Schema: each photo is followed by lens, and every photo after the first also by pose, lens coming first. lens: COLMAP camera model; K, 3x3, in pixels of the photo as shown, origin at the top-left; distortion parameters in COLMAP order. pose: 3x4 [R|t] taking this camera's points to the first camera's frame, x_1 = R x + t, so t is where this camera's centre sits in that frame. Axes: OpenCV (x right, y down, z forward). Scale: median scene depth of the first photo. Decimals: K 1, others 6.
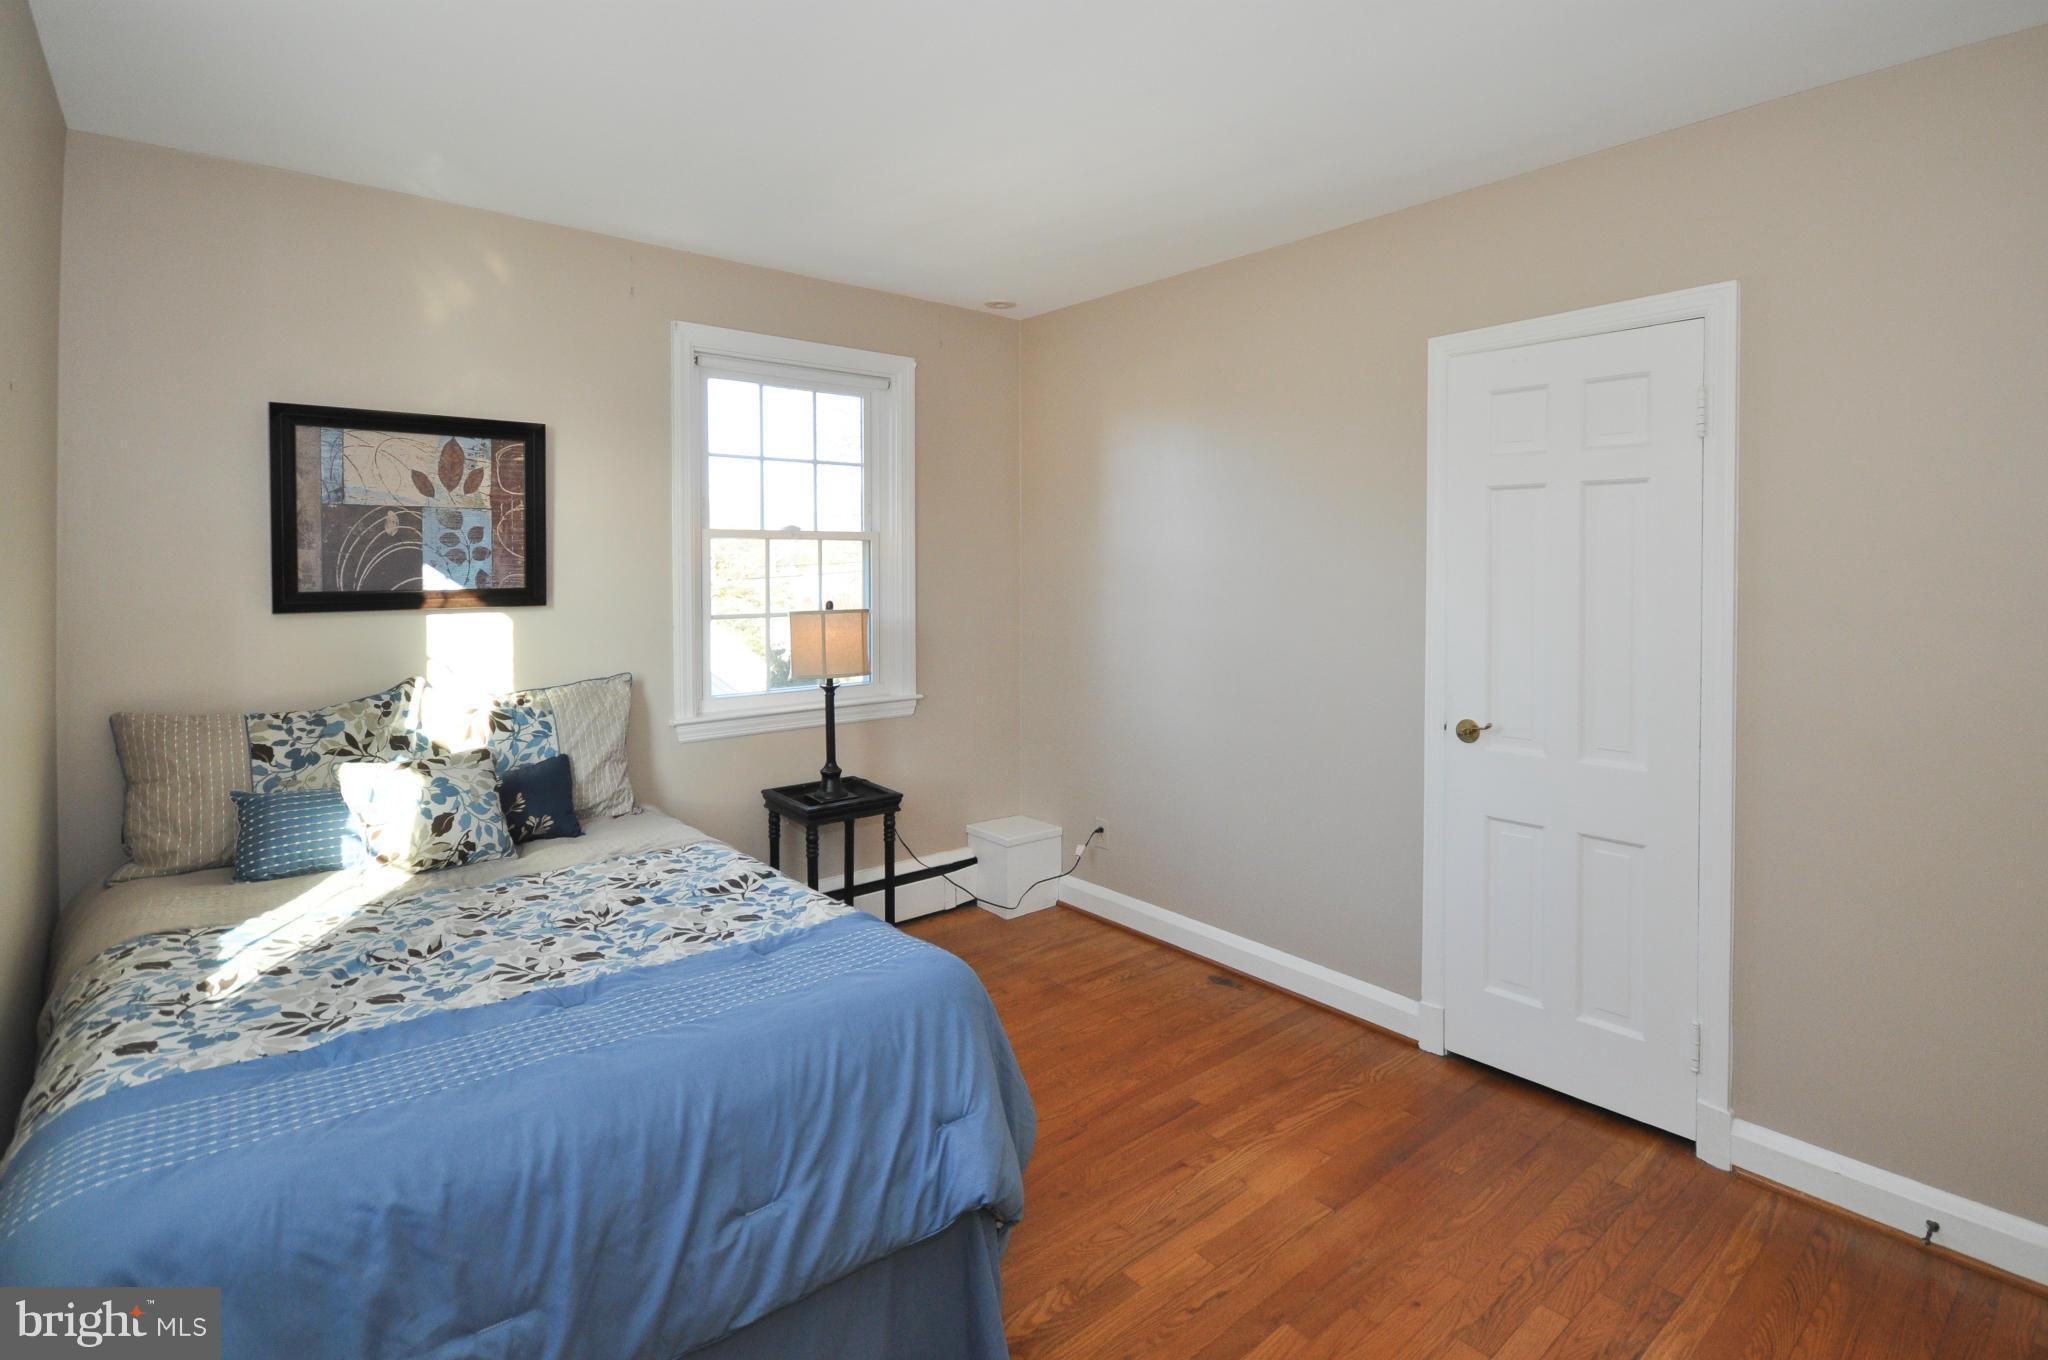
lens RADIAL K [[1003.8, 0, 1024.5], [0, 1003.8, 564.7], [0, 0, 1]] dist [-0.002165, 0.000854]
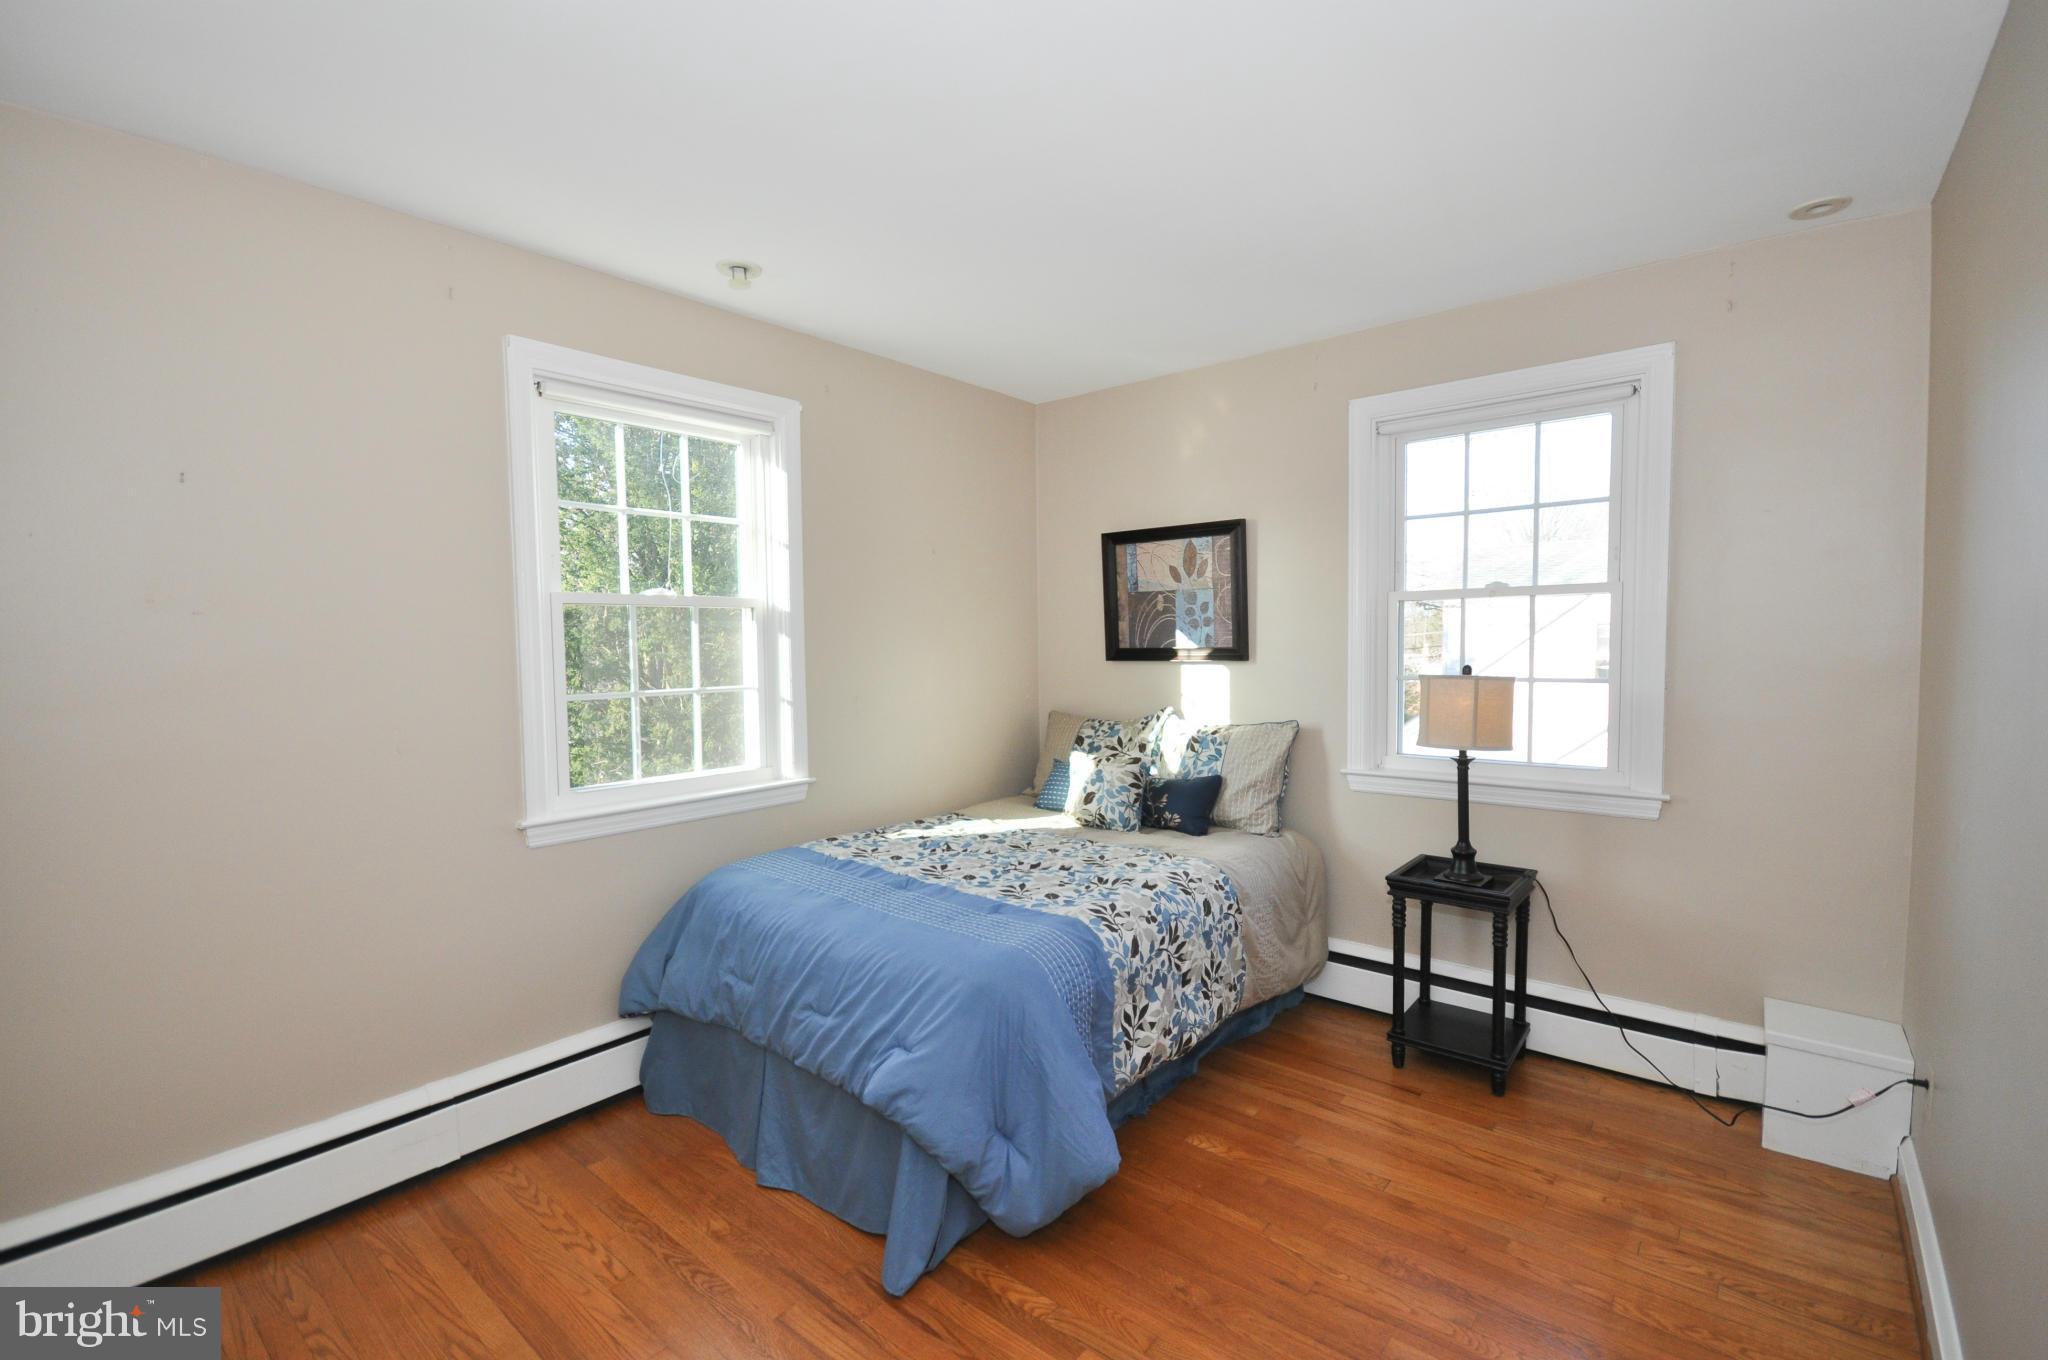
lens RADIAL K [[909.4, 0, 1024.5], [0, 909.4, 671.5], [0, 0, 1]] dist [-0.000128, 0.000089]
pose [[0.163630, 0.038500, -0.985770, 0.650077], [0.015454, 0.999016, 0.041583, 0.001584], [0.986401, -0.022038, 0.162874, 0.557574]]
